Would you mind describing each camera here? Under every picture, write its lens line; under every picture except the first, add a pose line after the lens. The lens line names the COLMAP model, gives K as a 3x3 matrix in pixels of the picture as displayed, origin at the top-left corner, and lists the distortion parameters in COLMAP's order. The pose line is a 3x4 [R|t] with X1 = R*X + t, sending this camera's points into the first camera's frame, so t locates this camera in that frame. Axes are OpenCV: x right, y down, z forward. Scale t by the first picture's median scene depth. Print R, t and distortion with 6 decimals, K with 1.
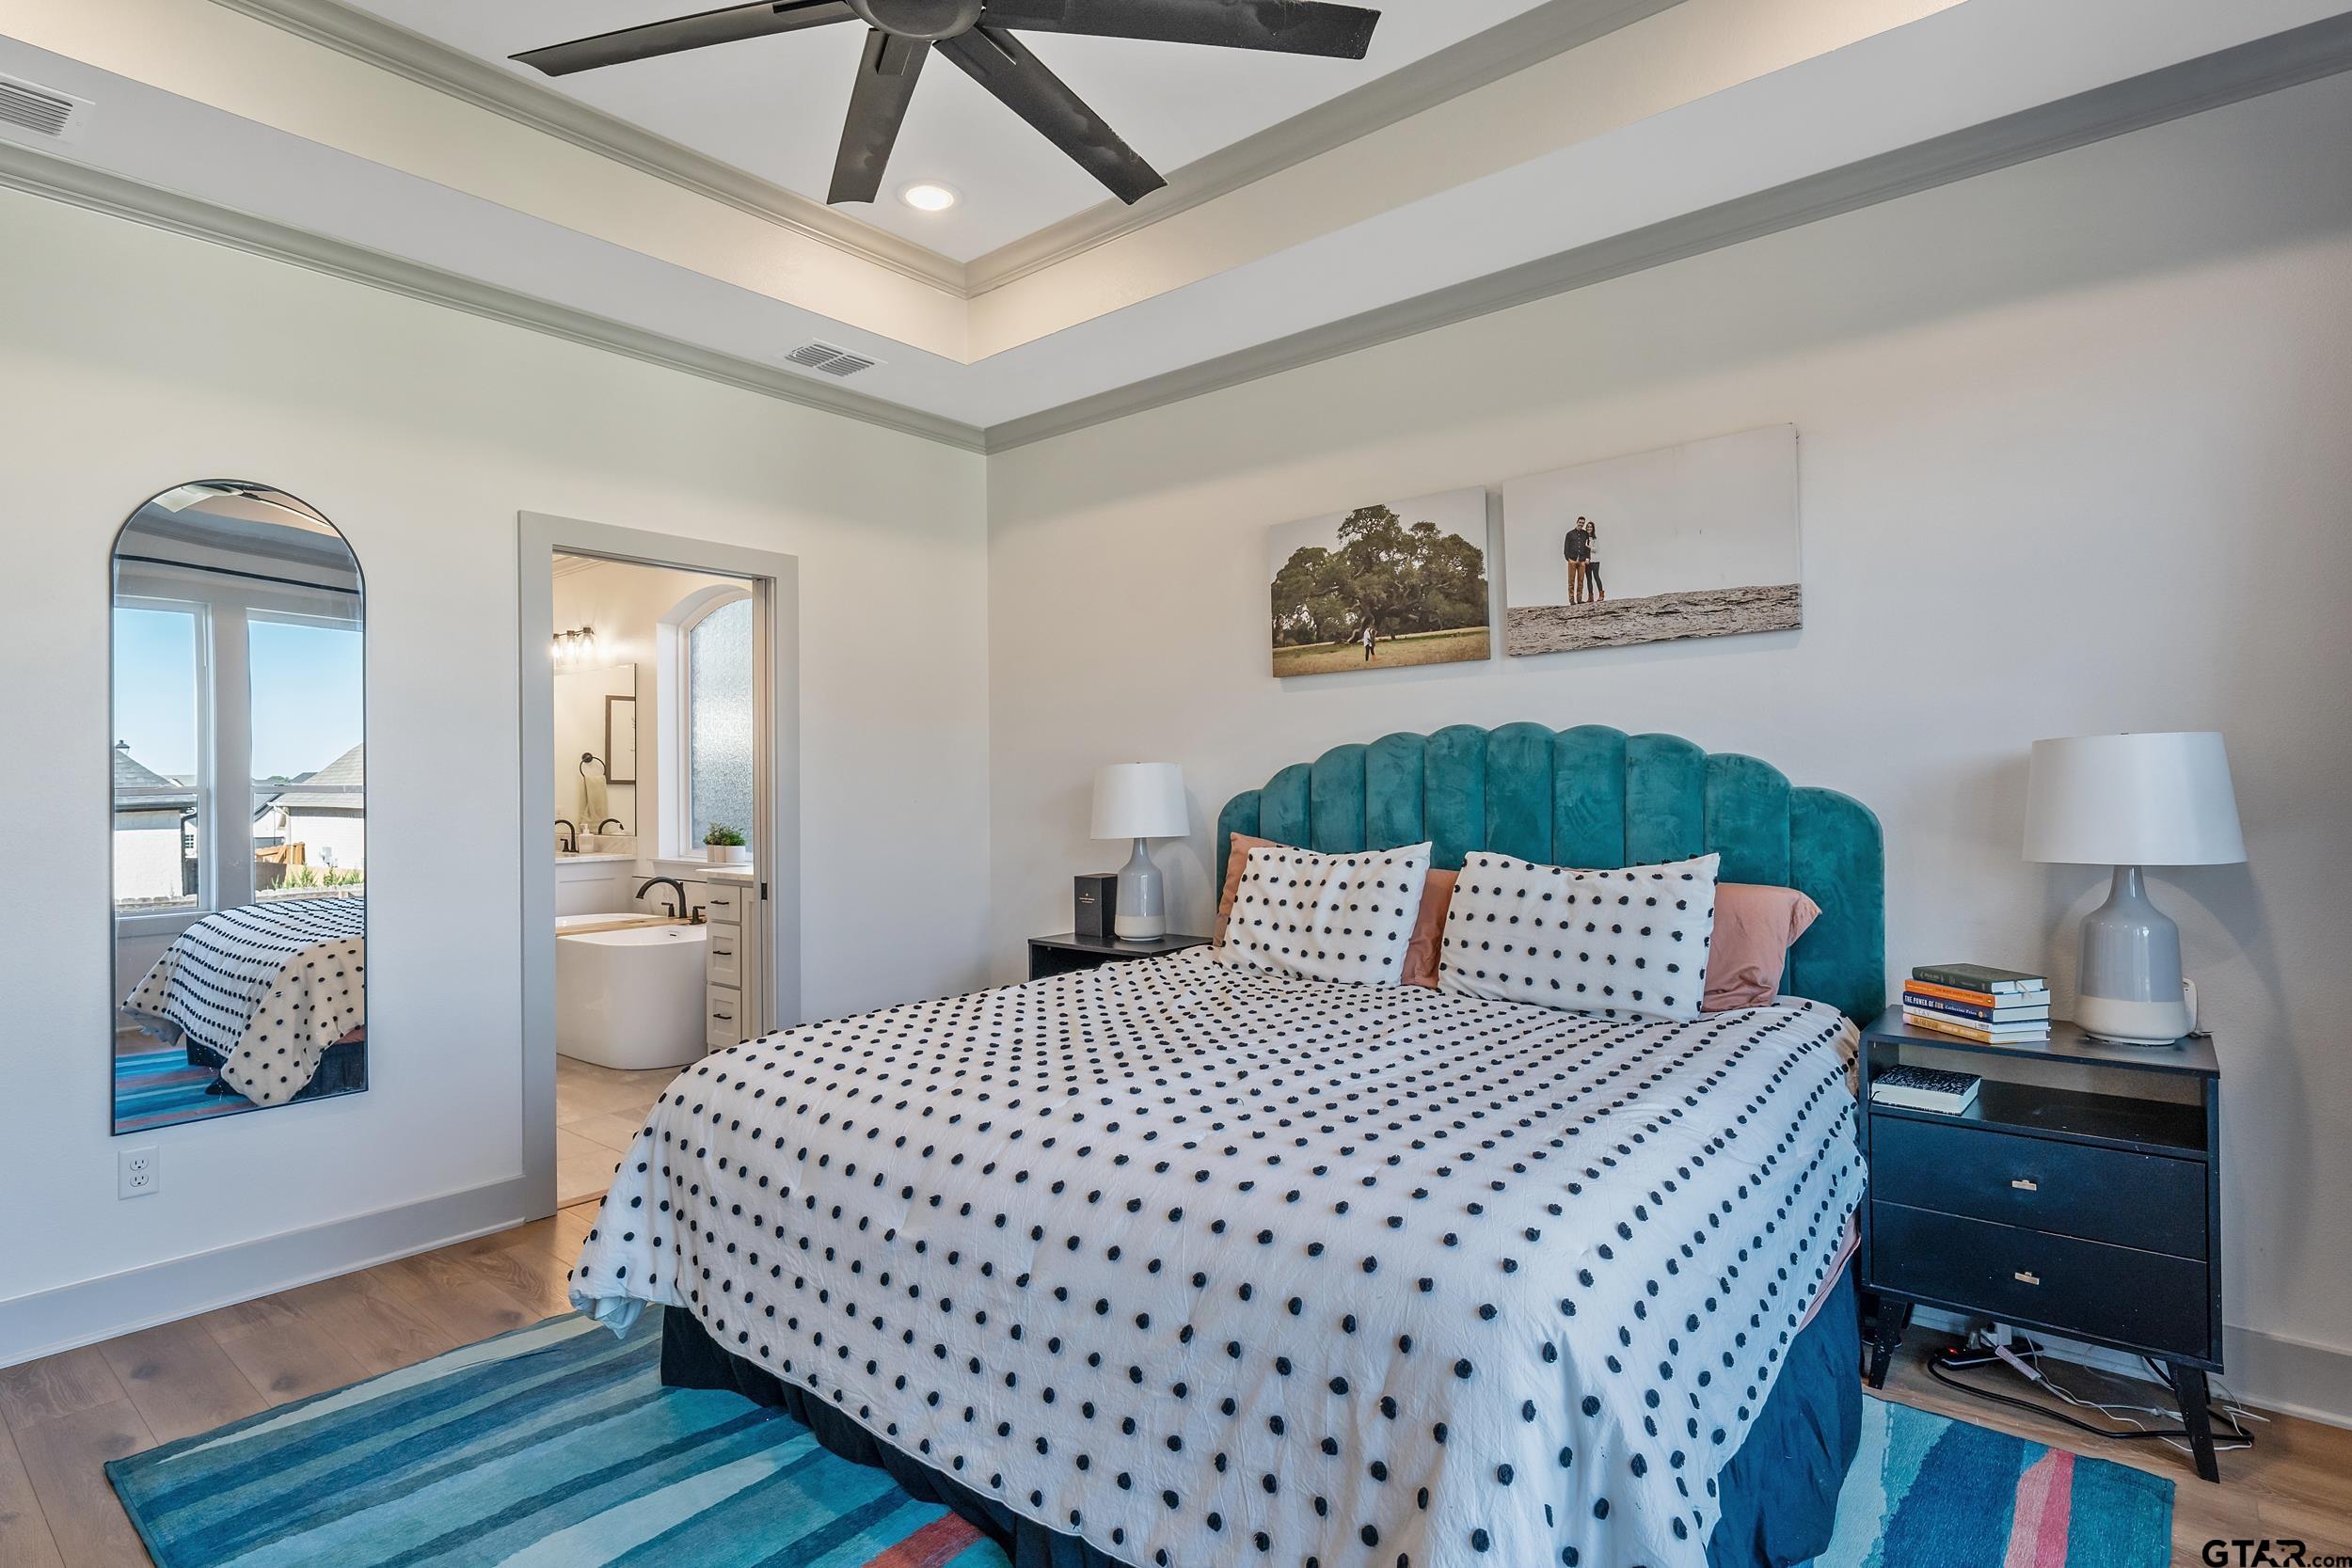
lens RADIAL K [[1196.6, 0, 1171.8], [0, 1196.6, 803.4], [0, 0, 1]] dist [0.004044, -0.006914]
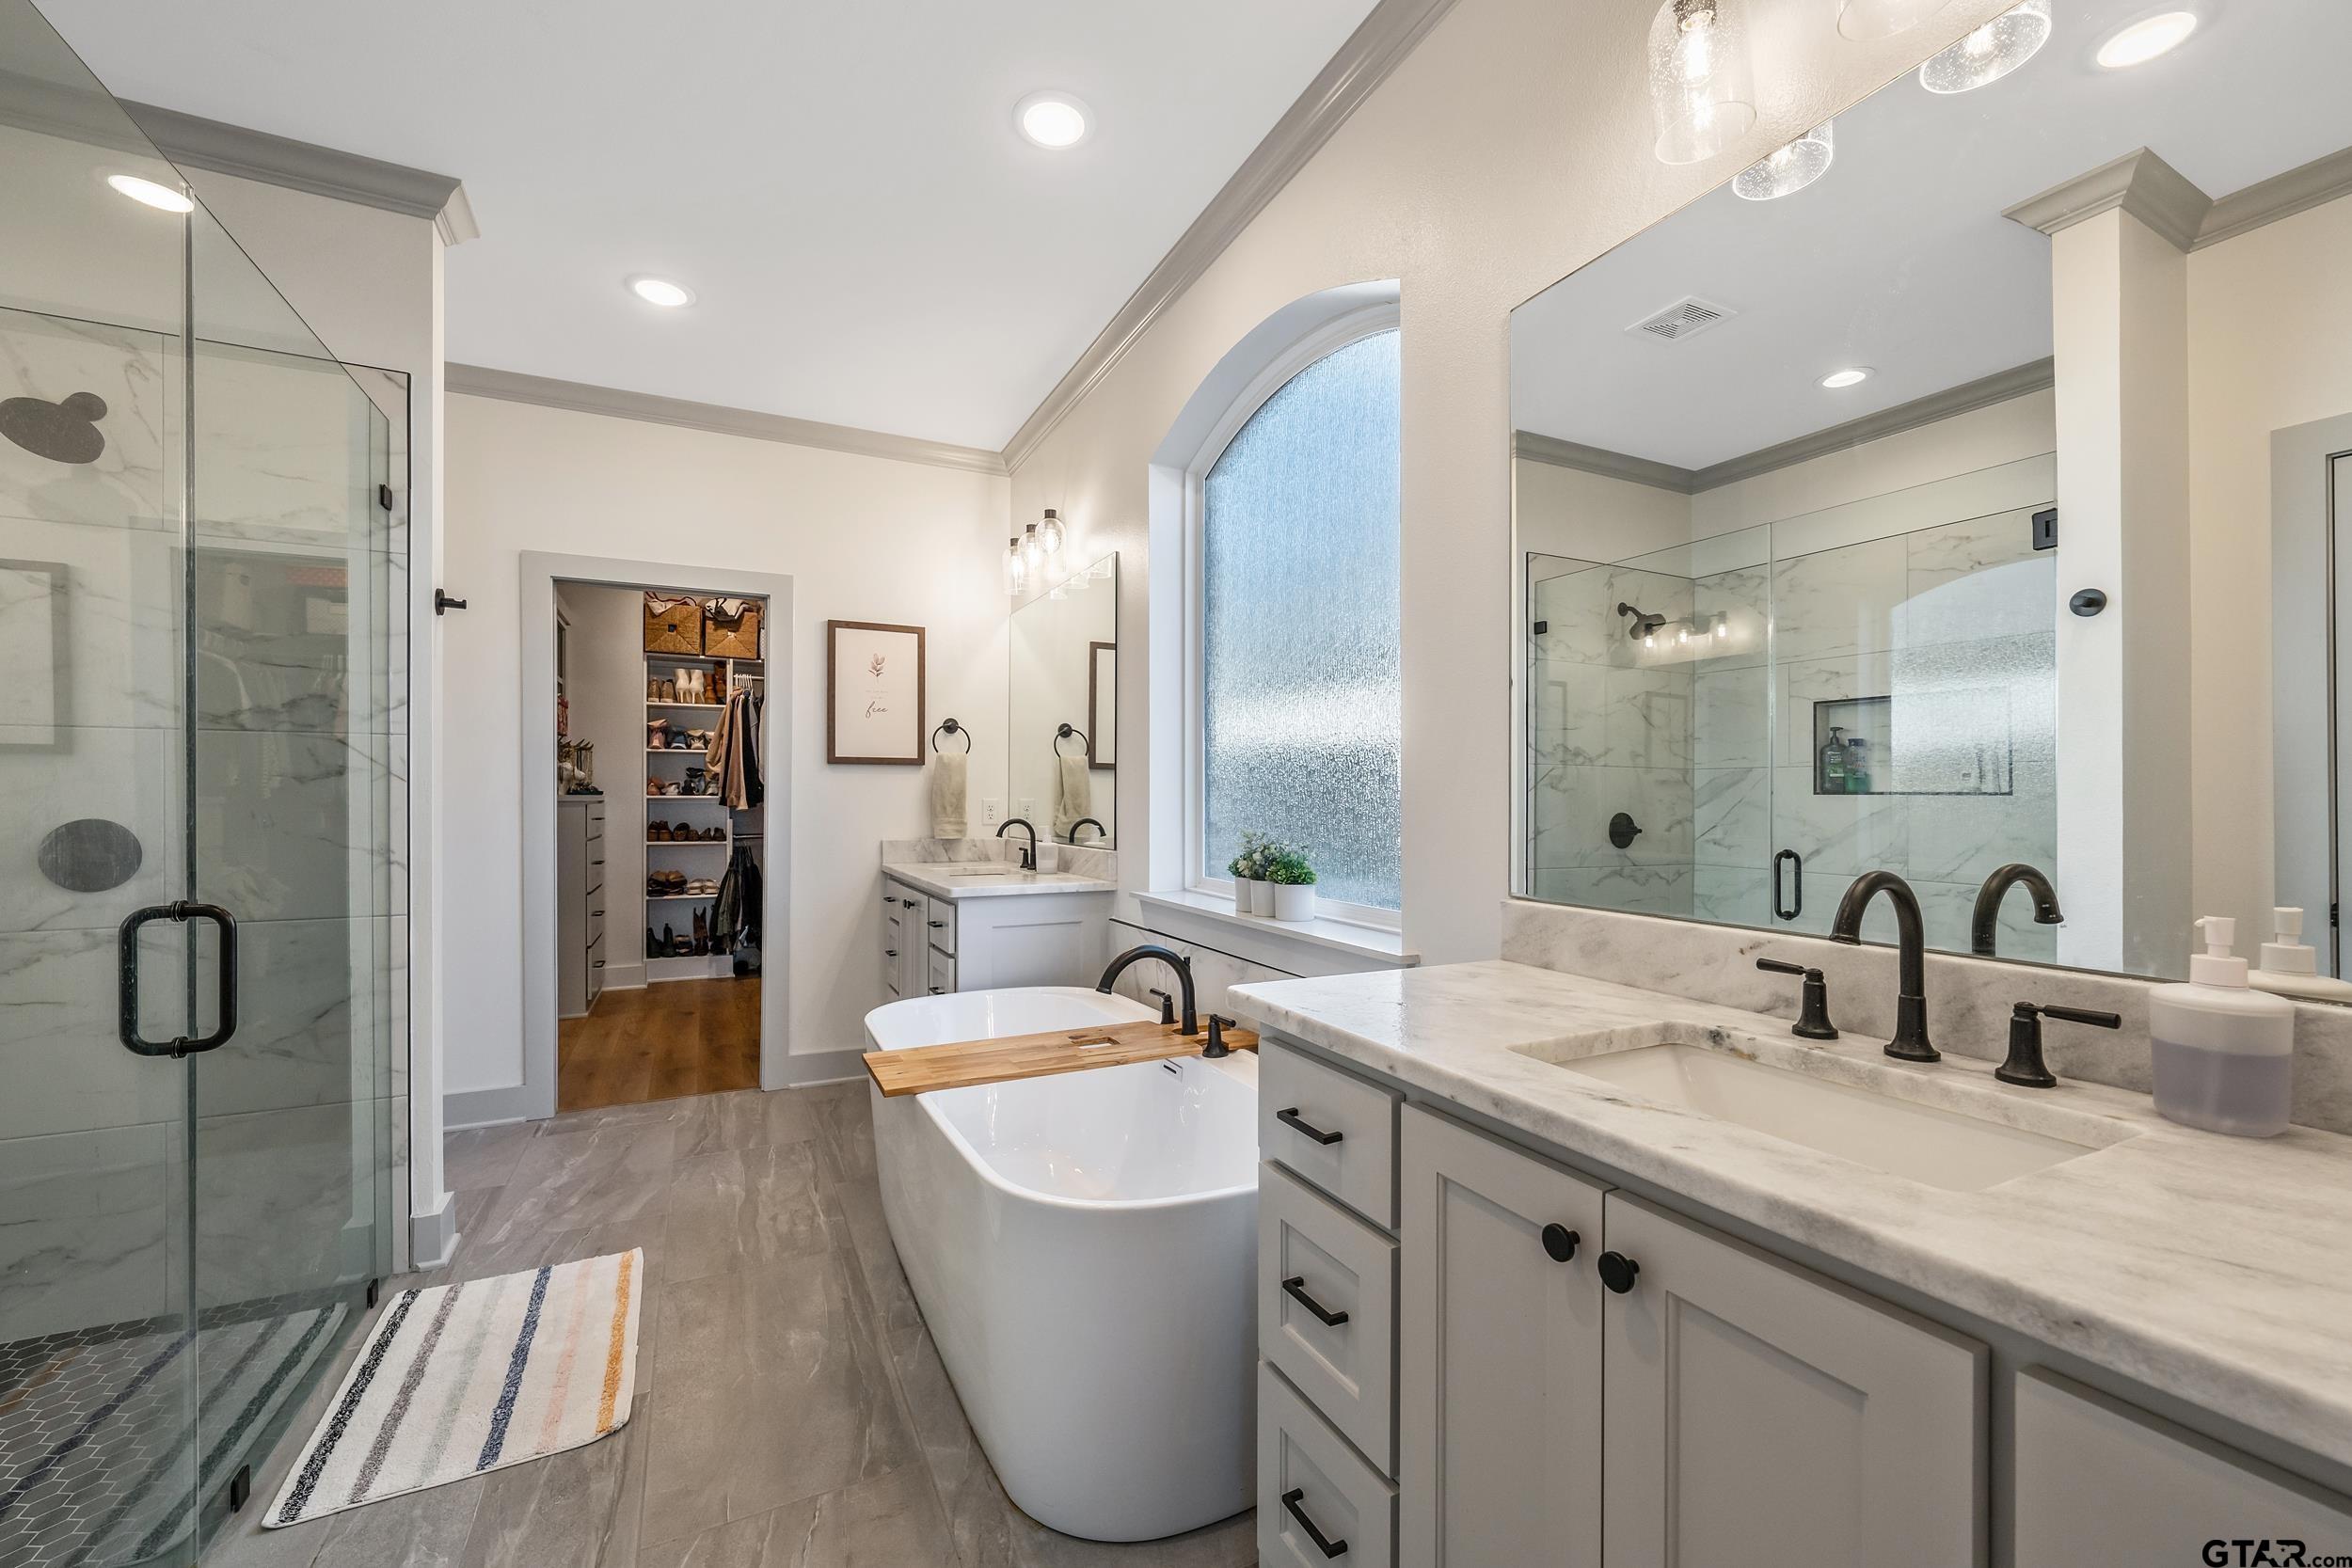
lens RADIAL K [[941.0, 0, 1176.0], [0, 941.0, 784.0], [0, 0, 1]] dist [-0.000353, -0.000175]
pose [[0.920931, 0.001243, -0.389723, -0.233417], [-0.009808, 0.999752, -0.019988, 0.004080], [0.389602, 0.022230, 0.920715, 0.568603]]
